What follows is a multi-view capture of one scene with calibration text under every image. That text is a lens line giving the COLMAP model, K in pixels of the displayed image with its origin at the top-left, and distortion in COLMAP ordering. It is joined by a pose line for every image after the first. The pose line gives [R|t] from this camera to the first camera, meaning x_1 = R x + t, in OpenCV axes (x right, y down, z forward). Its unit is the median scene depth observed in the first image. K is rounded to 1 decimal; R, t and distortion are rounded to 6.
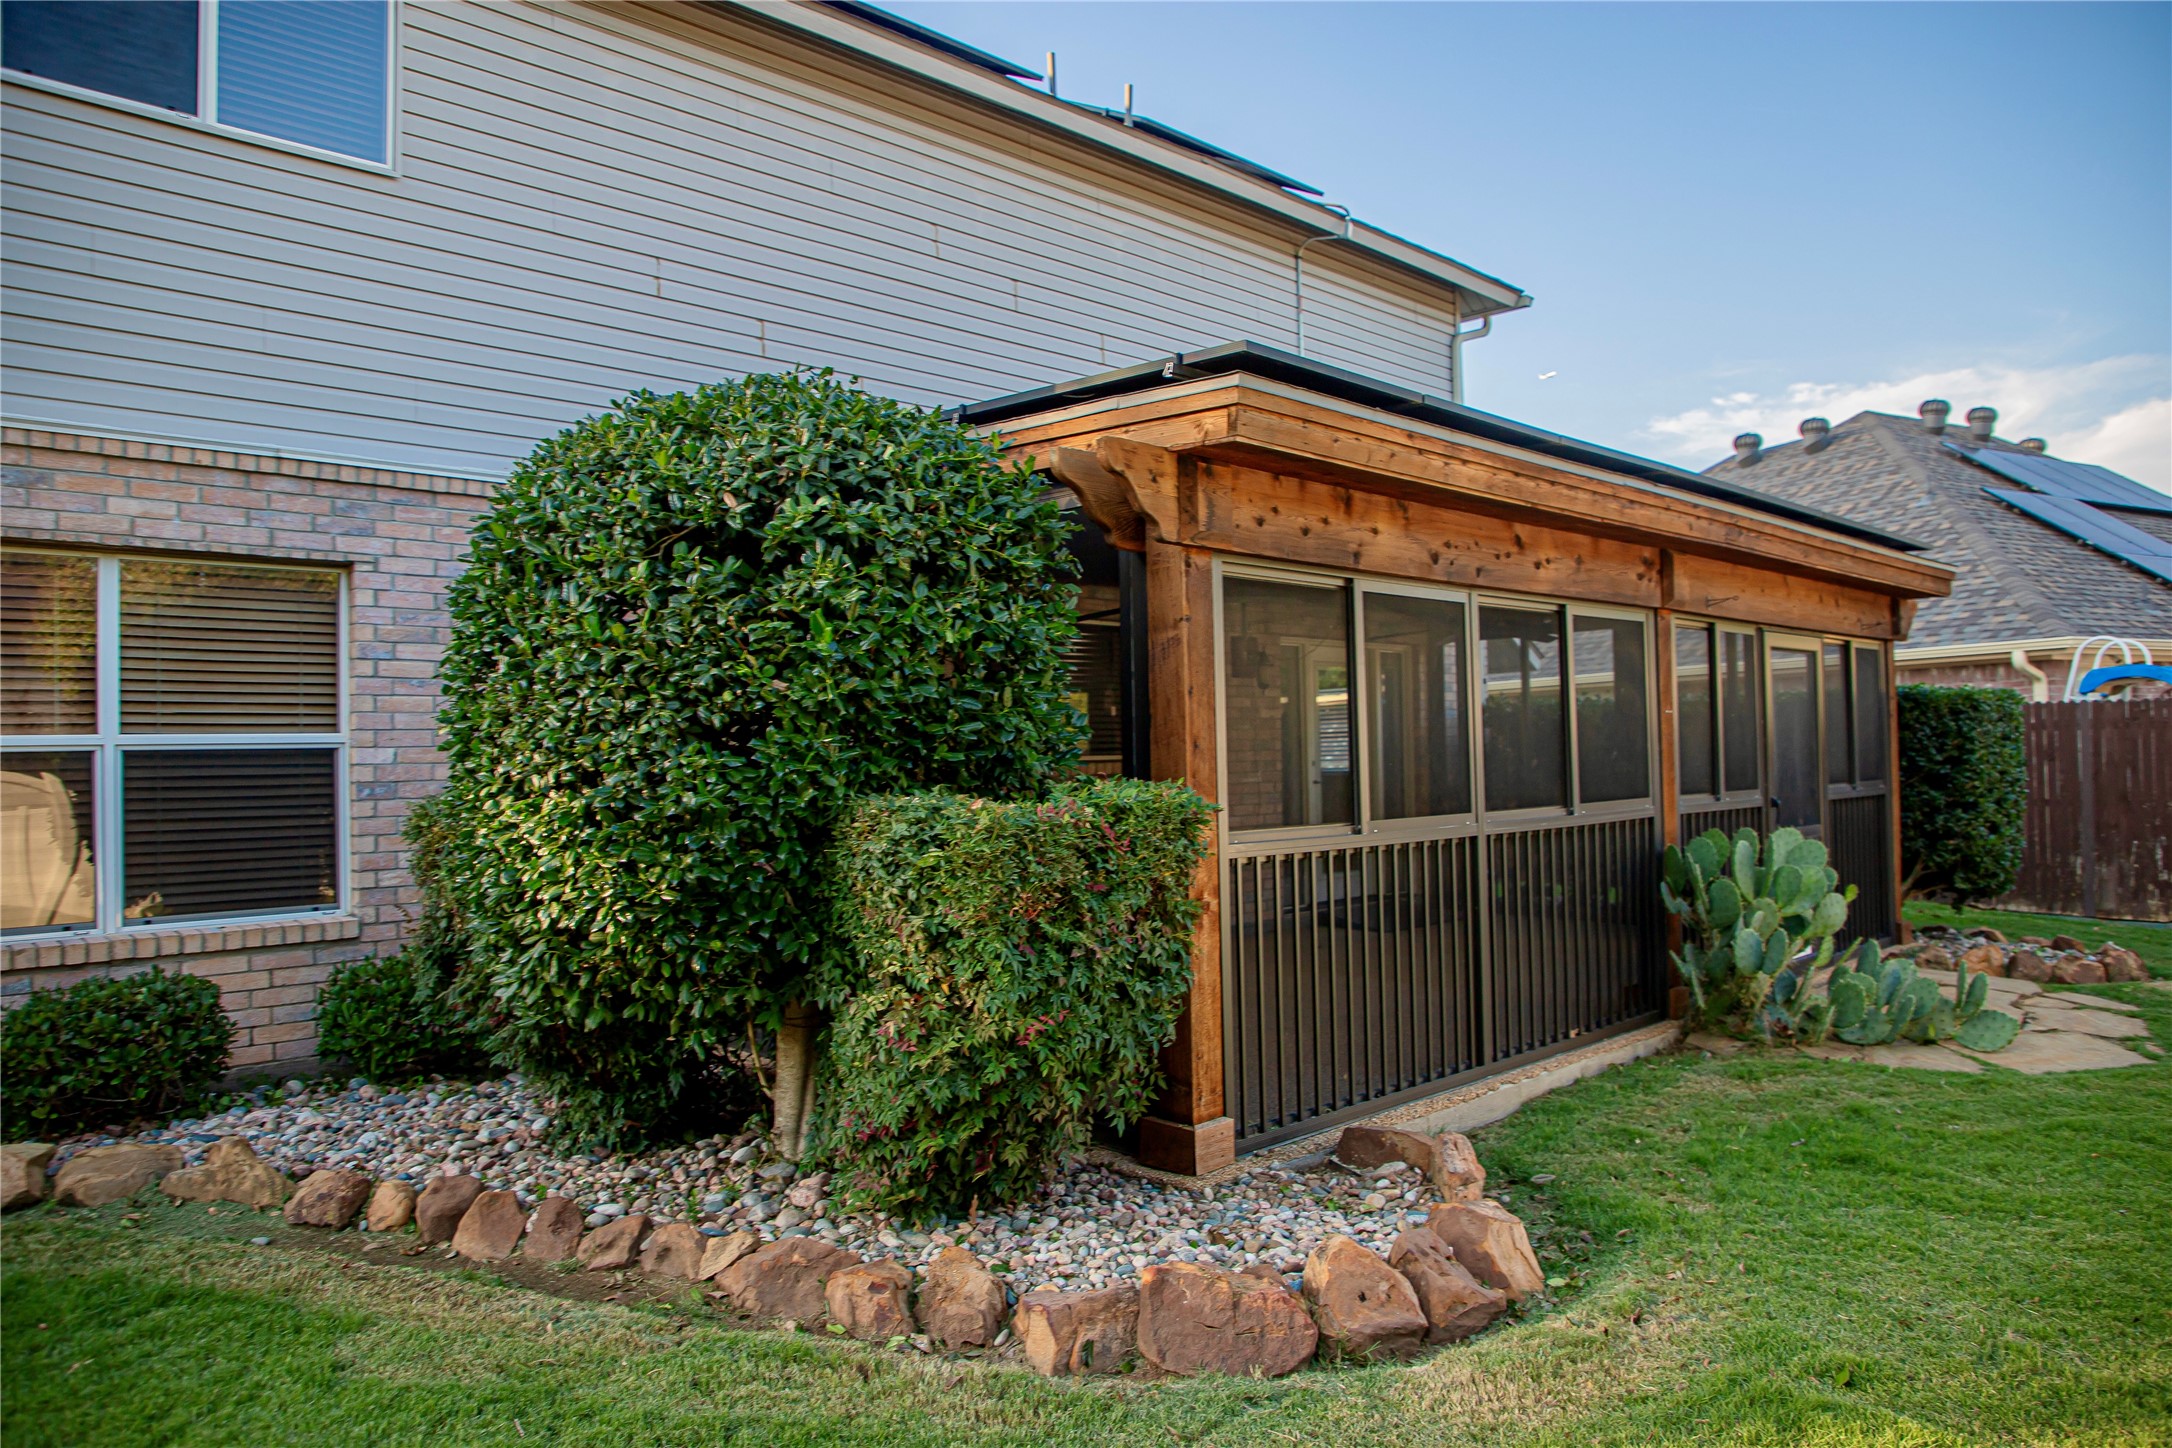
lens RADIAL K [[1486.2, 0, 1086.0], [0, 1486.2, 724.0], [0, 0, 1]] dist [-0.073444, 0.042582]
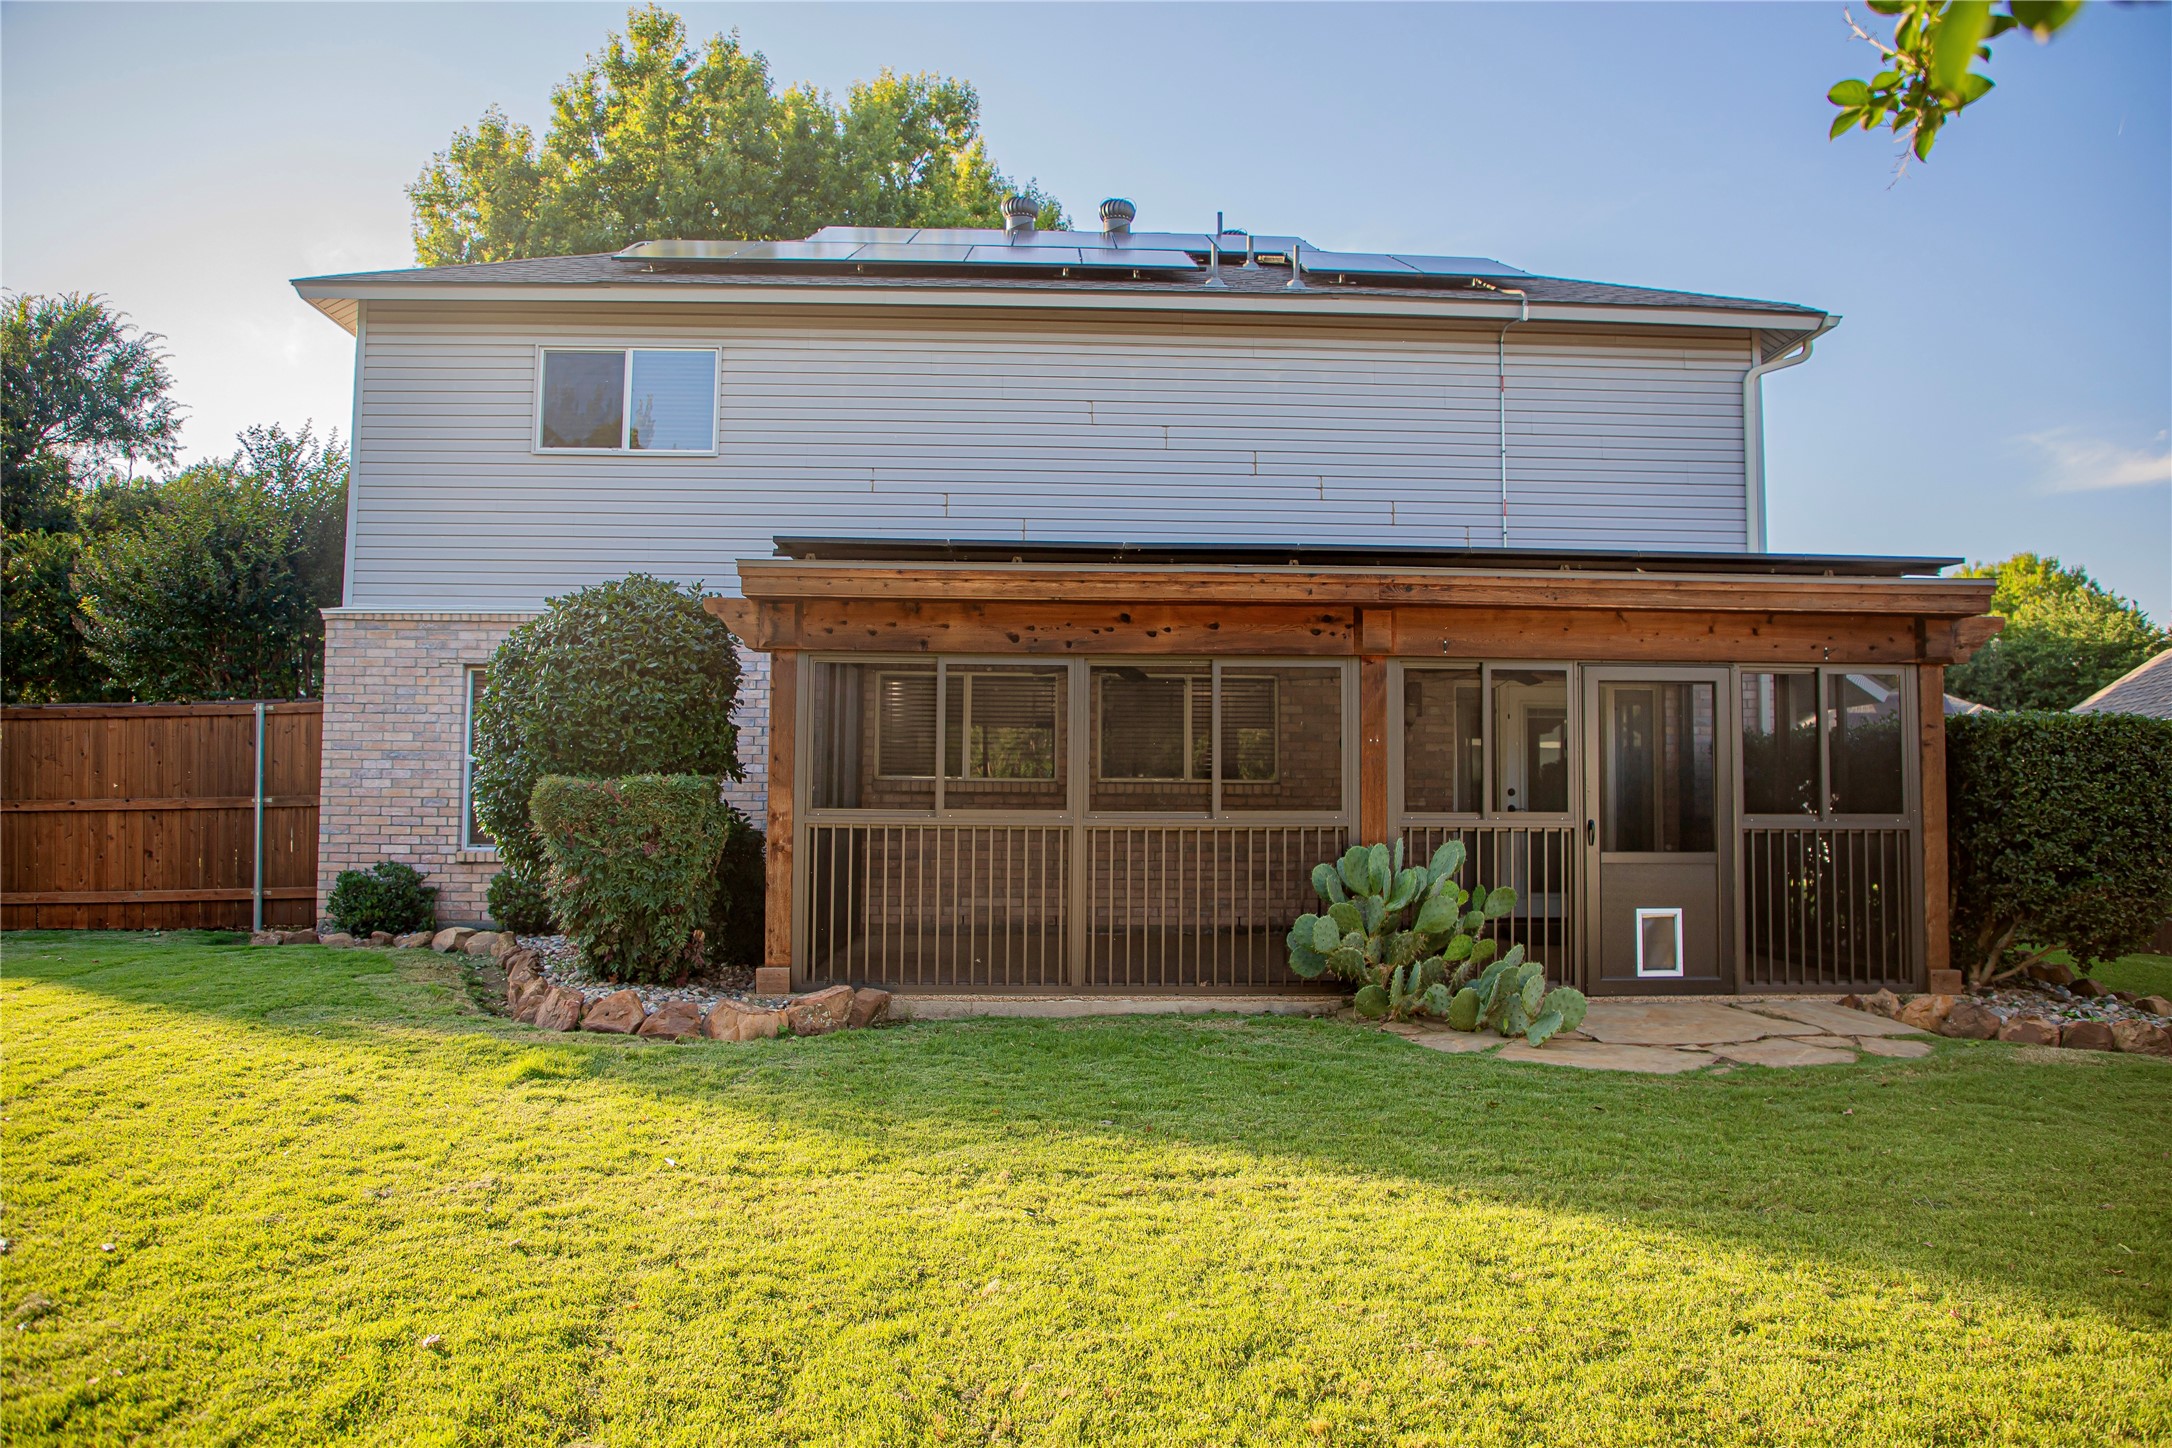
lens RADIAL K [[1486.2, 0, 1086.0], [0, 1486.2, 724.0], [0, 0, 1]] dist [-0.073444, 0.042582]
pose [[0.739569, -0.014374, -0.672927, 1.260076], [-0.007076, 0.999551, -0.029127, 0.018175], [0.673044, 0.026303, 0.739135, -0.068005]]
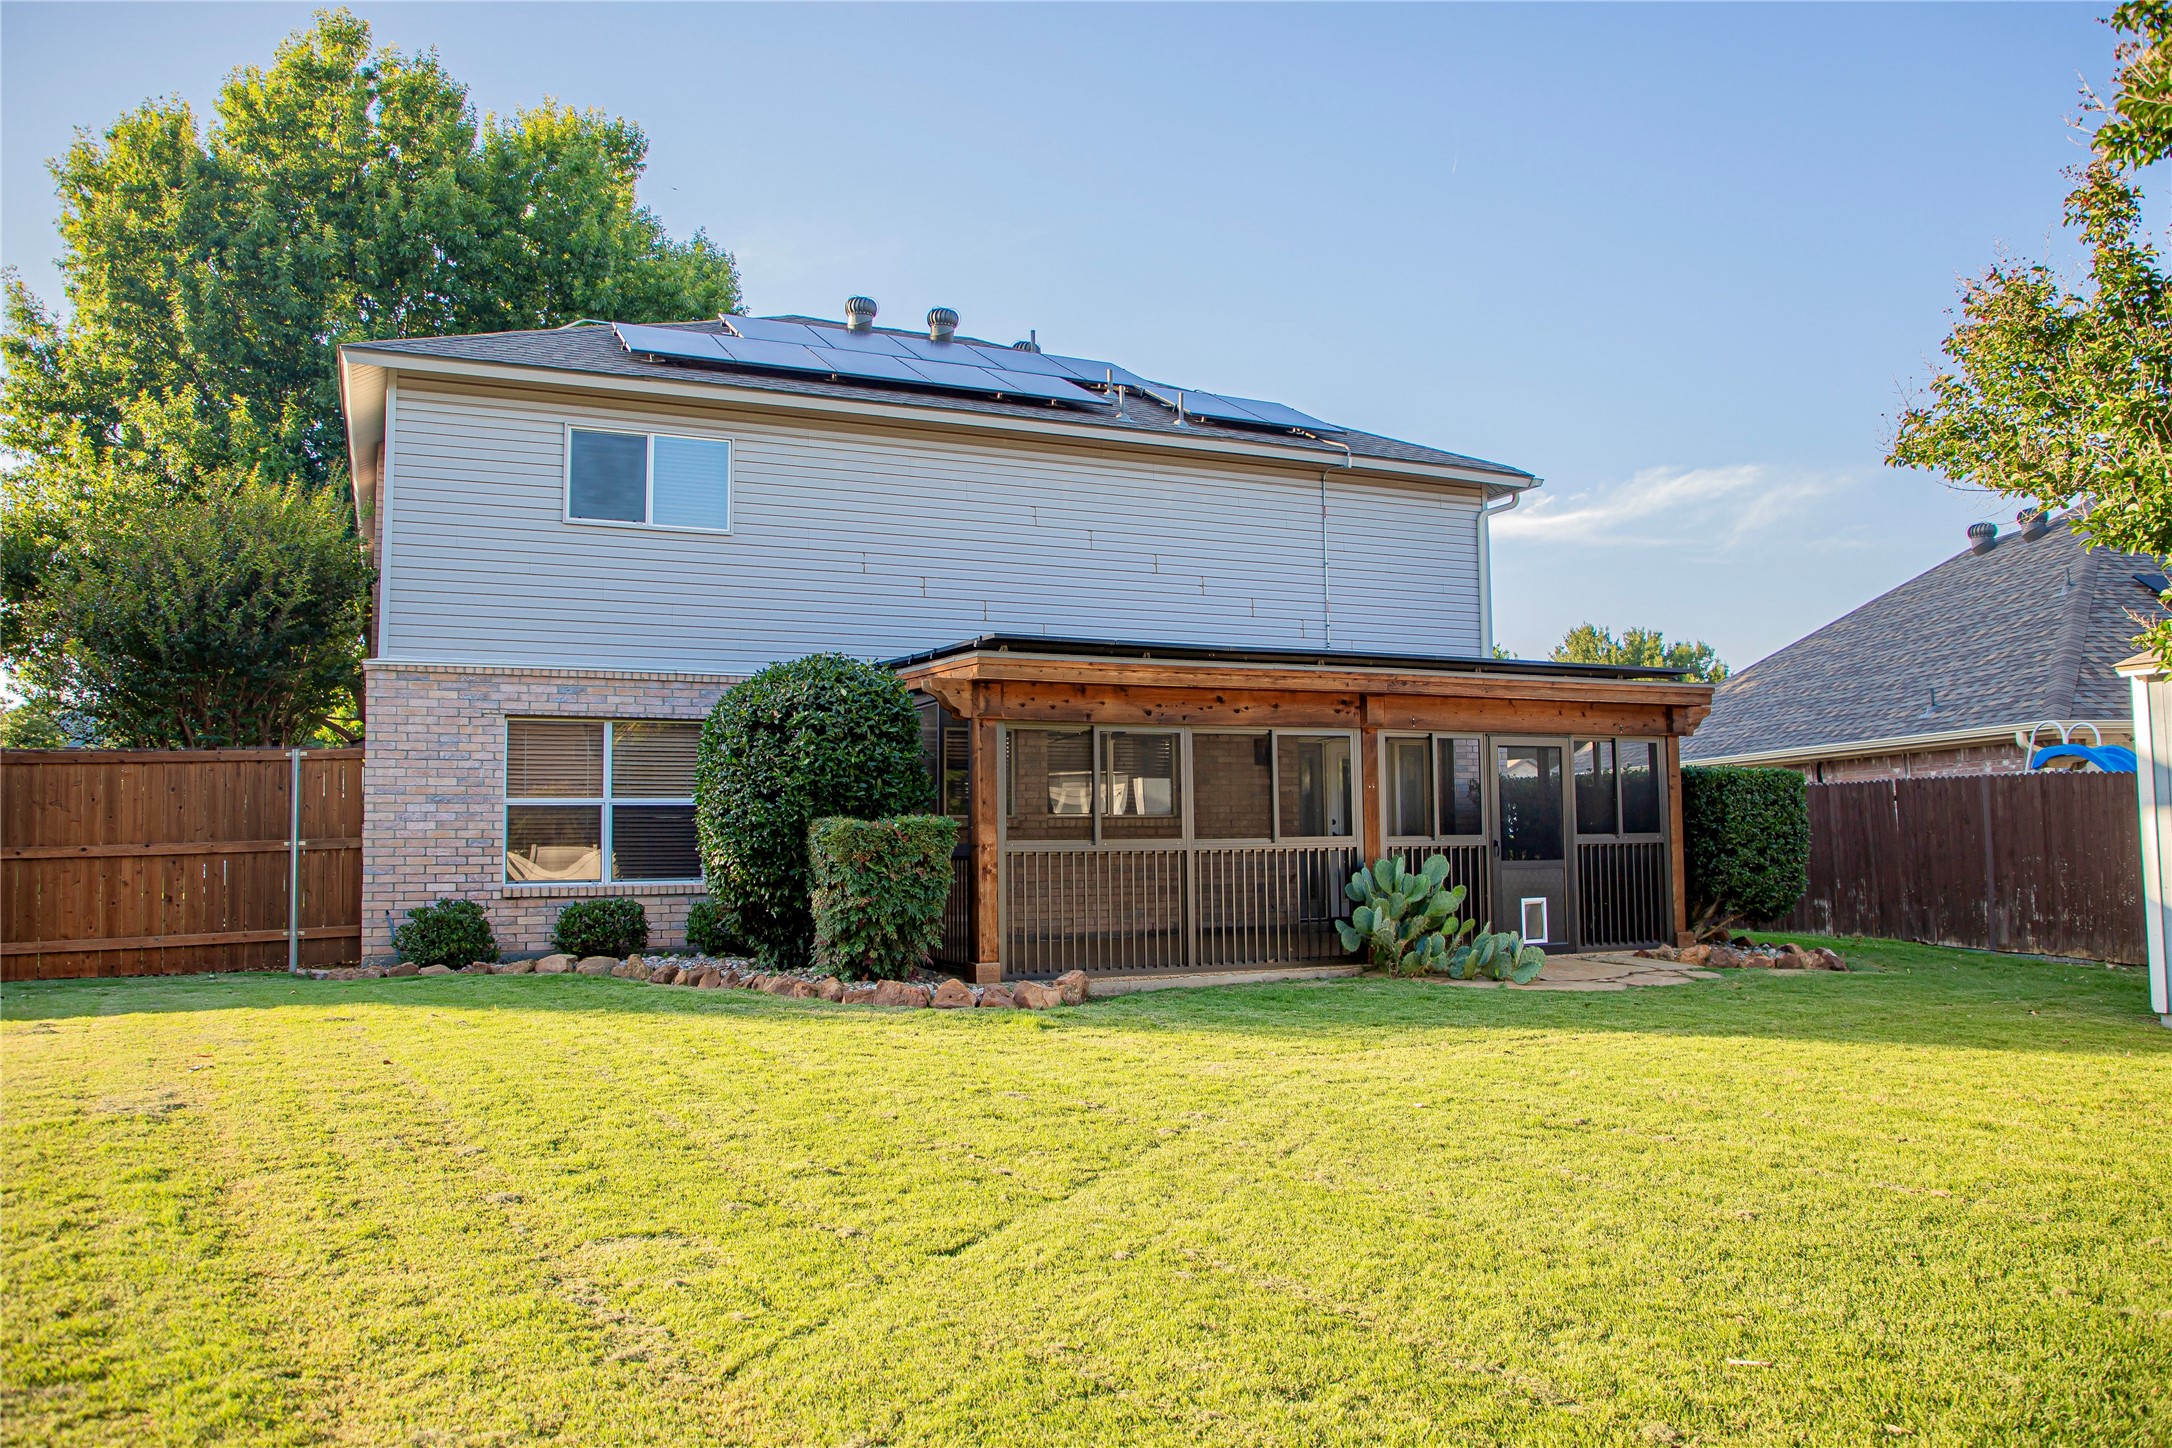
lens RADIAL K [[1557.0, 0, 1086.0], [0, 1557.0, 724.0], [0, 0, 1]] dist [-0.077150, 0.042370]
pose [[0.938050, -0.016286, -0.346117, 0.868175], [-0.000659, 0.998809, -0.048786, 0.008368], [0.346499, 0.045991, 0.936922, -1.015469]]
